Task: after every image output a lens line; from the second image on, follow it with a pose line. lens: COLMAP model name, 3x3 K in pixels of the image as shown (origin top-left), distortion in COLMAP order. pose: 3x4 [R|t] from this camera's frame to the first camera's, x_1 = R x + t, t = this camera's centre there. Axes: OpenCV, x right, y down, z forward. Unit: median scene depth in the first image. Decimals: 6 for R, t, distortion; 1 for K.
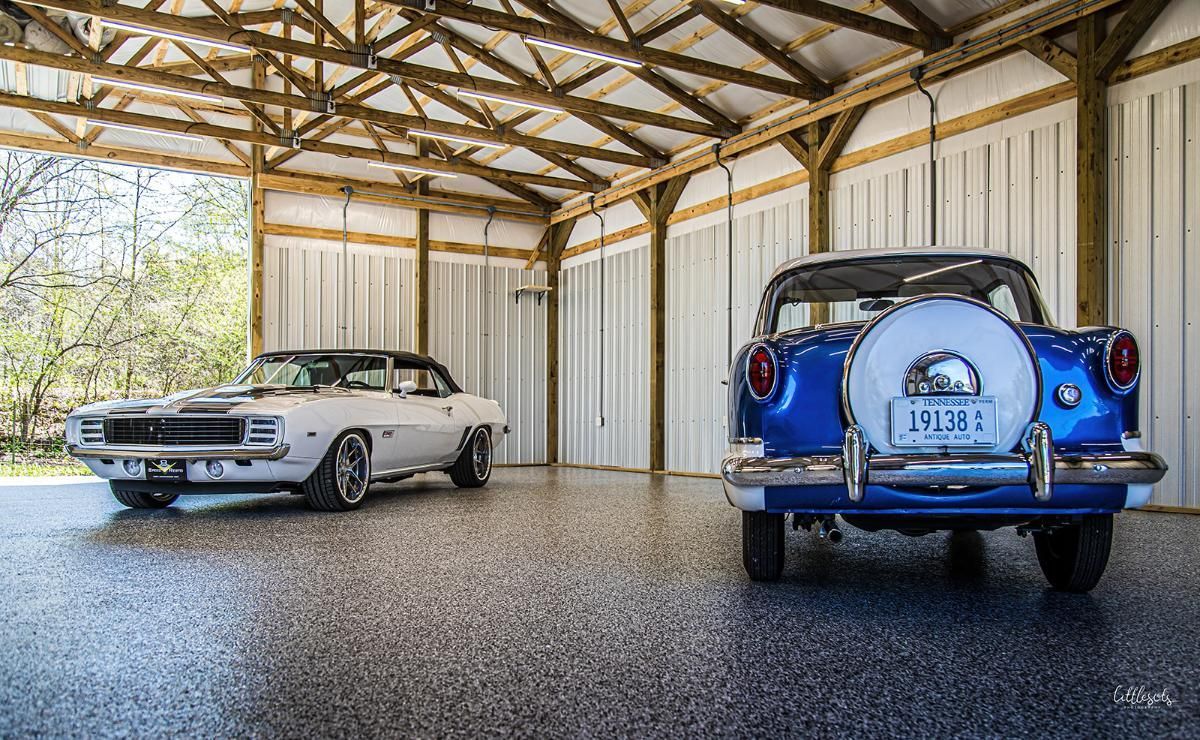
lens RADIAL K [[1152.4, 0, 600.0], [0, 1152.4, 370.0], [0, 0, 1]] dist [-0.003551, -0.002047]
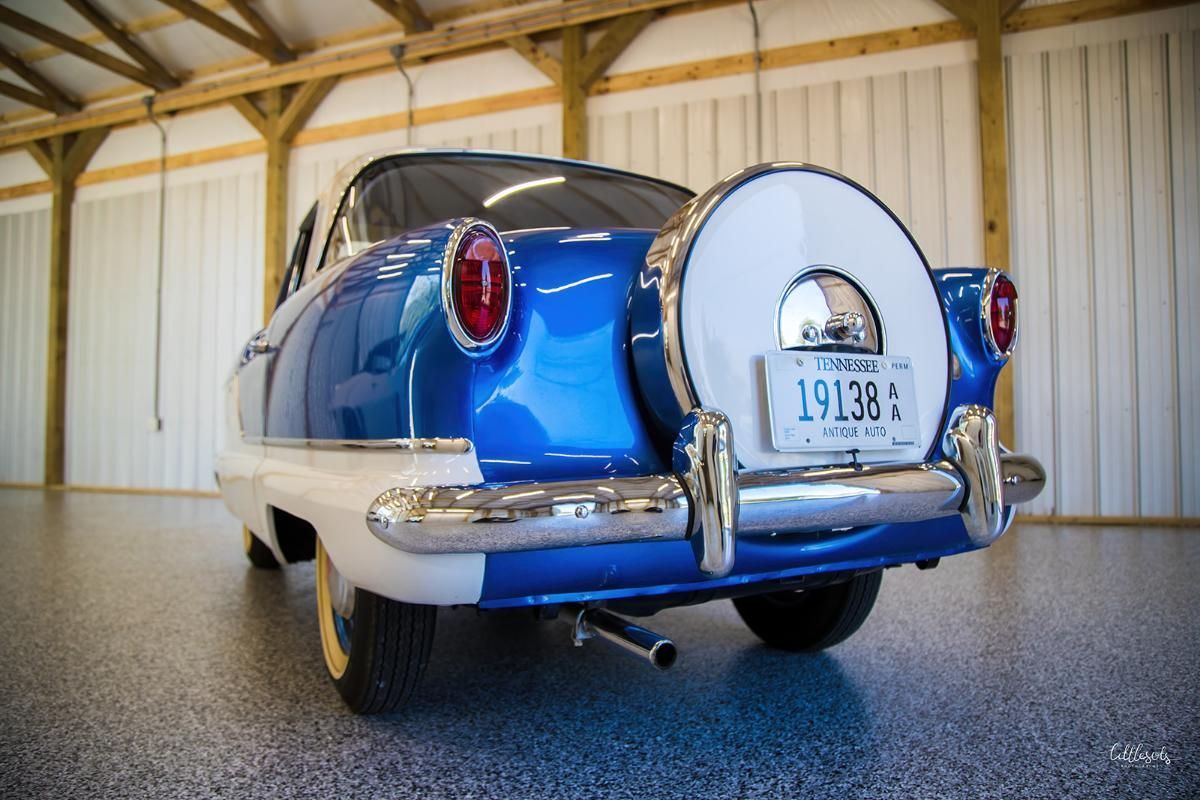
lens RADIAL K [[860.2, 0, 600.0], [0, 860.2, 400.0], [0, 0, 1]] dist [-0.070863, 0.038354]
pose [[0.792711, 0.019047, 0.609300, -0.008694], [-0.024285, 0.999705, 0.000344, 0.020790], [-0.609114, -0.015070, 0.792940, 0.343427]]
